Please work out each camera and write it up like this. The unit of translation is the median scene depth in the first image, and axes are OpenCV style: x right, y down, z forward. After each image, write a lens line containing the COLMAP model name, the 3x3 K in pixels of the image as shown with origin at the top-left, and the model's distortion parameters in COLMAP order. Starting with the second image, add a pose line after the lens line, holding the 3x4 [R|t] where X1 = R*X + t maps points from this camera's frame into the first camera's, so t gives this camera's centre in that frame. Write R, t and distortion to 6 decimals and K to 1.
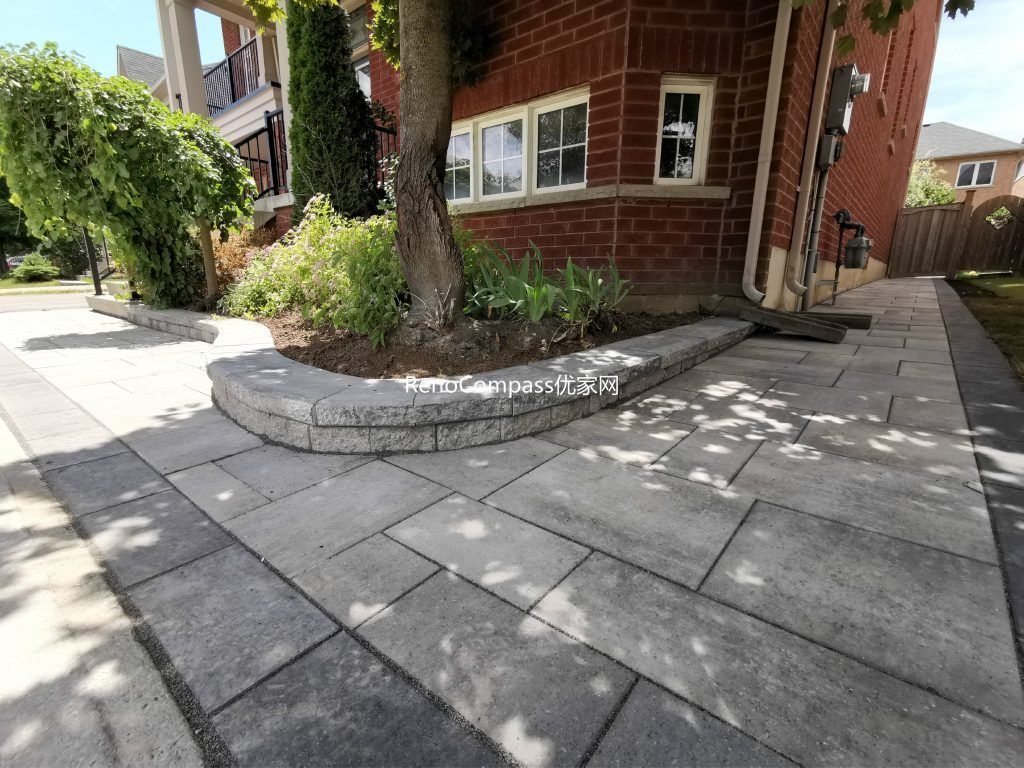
lens RADIAL K [[473.0, 0, 512.2], [0, 473.0, 383.9], [0, 0, 1]] dist [-0.007929, 0.011774]
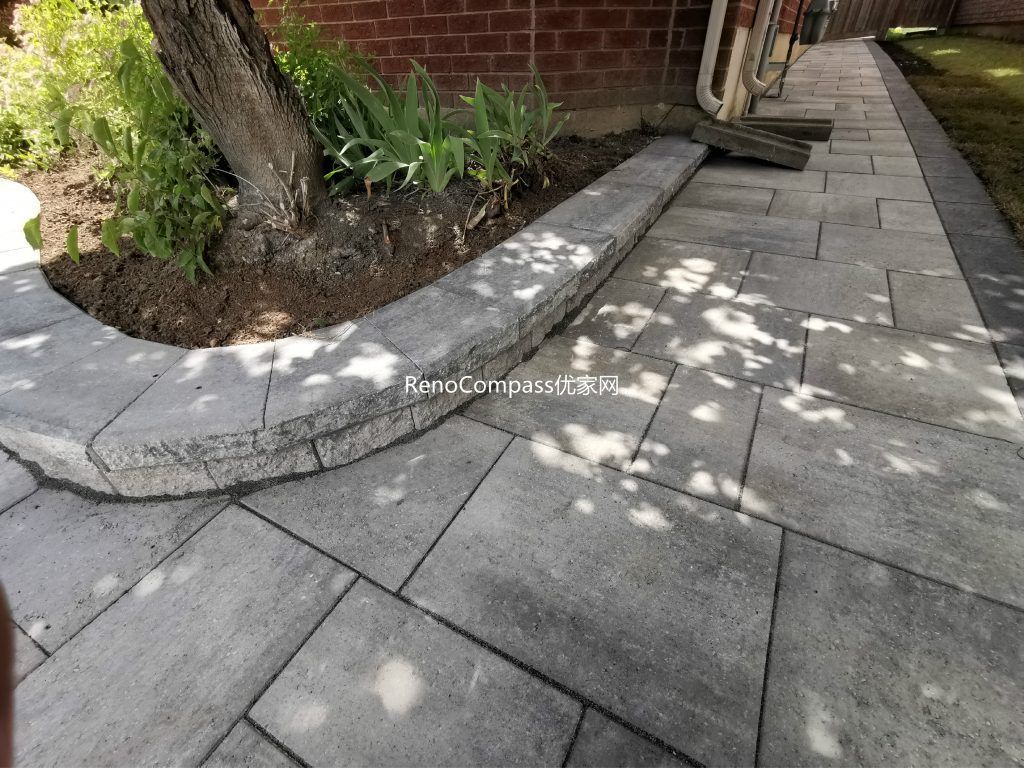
lens RADIAL K [[473.0, 0, 511.6], [0, 473.0, 386.3], [0, 0, 1]] dist [-0.007929, 0.011774]
pose [[0.980363, -0.139982, 0.138900, 0.019638], [0.075218, 0.916544, 0.392796, -0.151069], [-0.182292, -0.374635, 0.909075, 0.274048]]
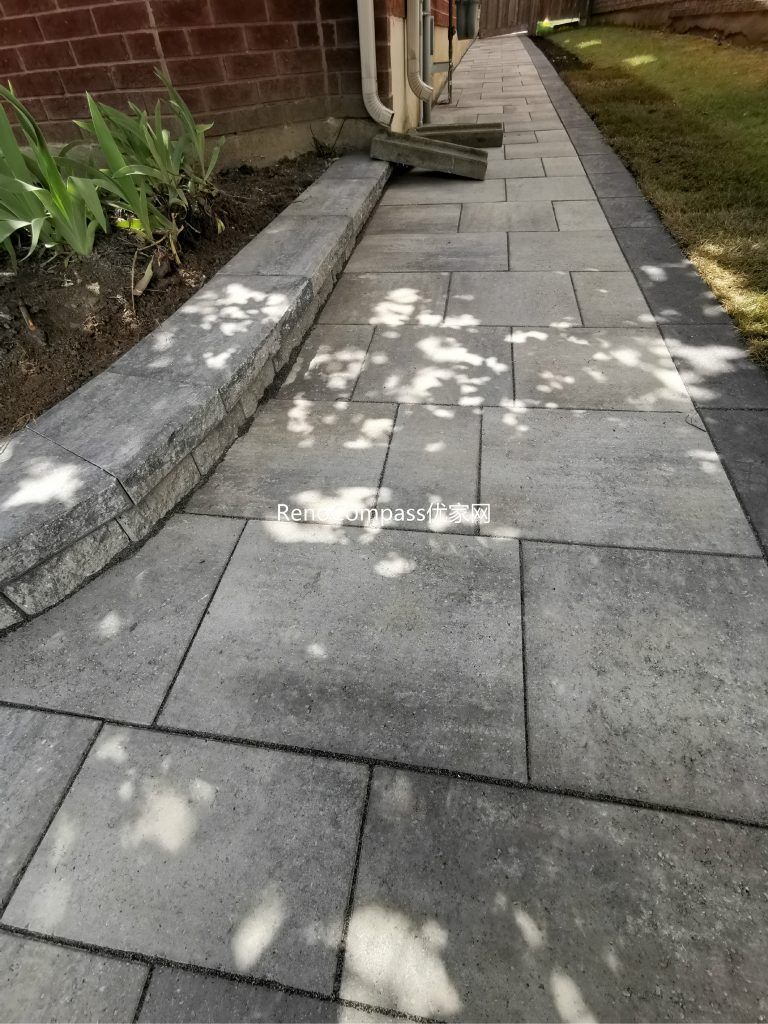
lens RADIAL K [[473.0, 0, 383.8], [0, 473.0, 511.7], [0, 0, 1]] dist [-0.007929, 0.011774]
pose [[0.857449, -0.403162, 0.319752, 0.055351], [0.180599, 0.817654, 0.546650, -0.139719], [-0.481835, -0.410978, 0.773907, 0.292140]]
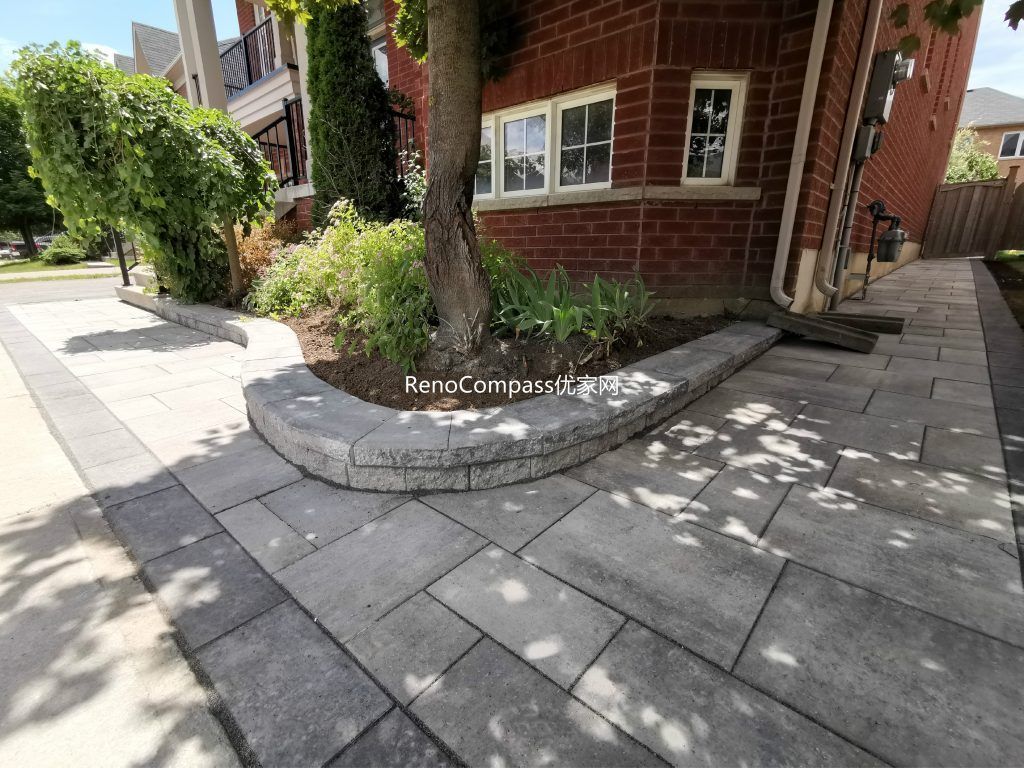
lens RADIAL K [[473.0, 0, 511.8], [0, 473.0, 384.6], [0, 0, 1]] dist [-0.007929, 0.011774]
pose [[0.999428, 0.005581, -0.033342, -0.024866], [-0.003878, 0.998695, 0.050931, -0.100538], [0.033582, -0.050773, 0.998145, -0.010352]]
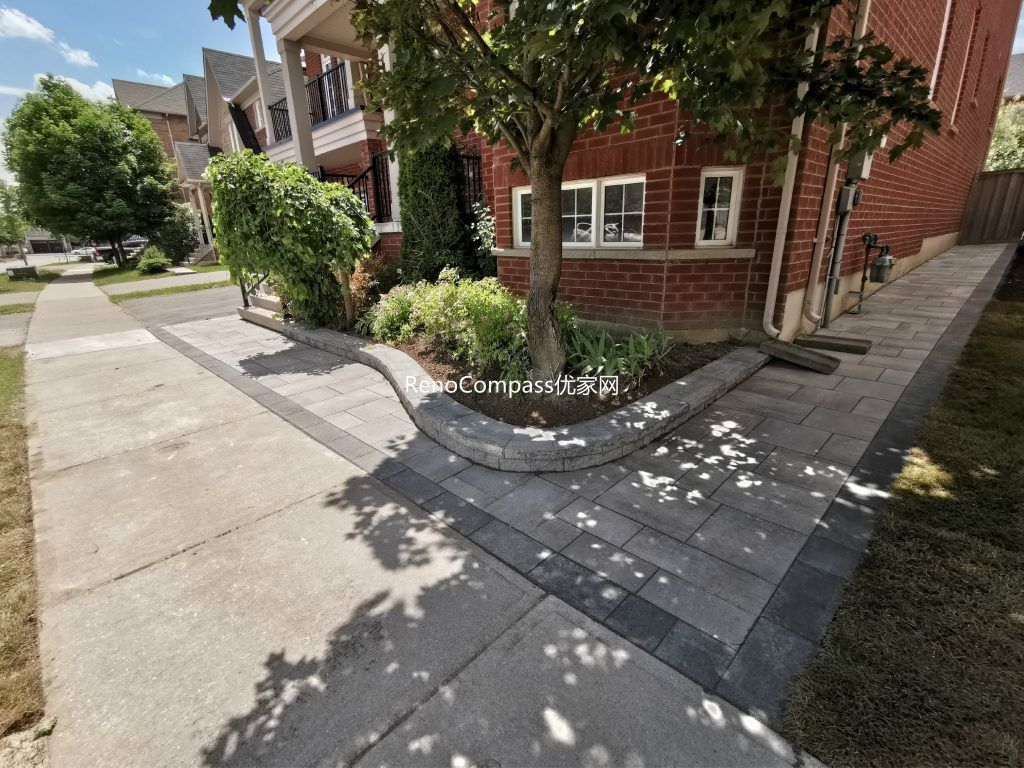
lens RADIAL K [[473.0, 0, 513.0], [0, 473.0, 385.8], [0, 0, 1]] dist [-0.007929, 0.011774]
pose [[0.994271, -0.006080, -0.106718, -0.114264], [0.015965, 0.995629, 0.092020, -0.284319], [0.105692, -0.093197, 0.990022, -0.670649]]
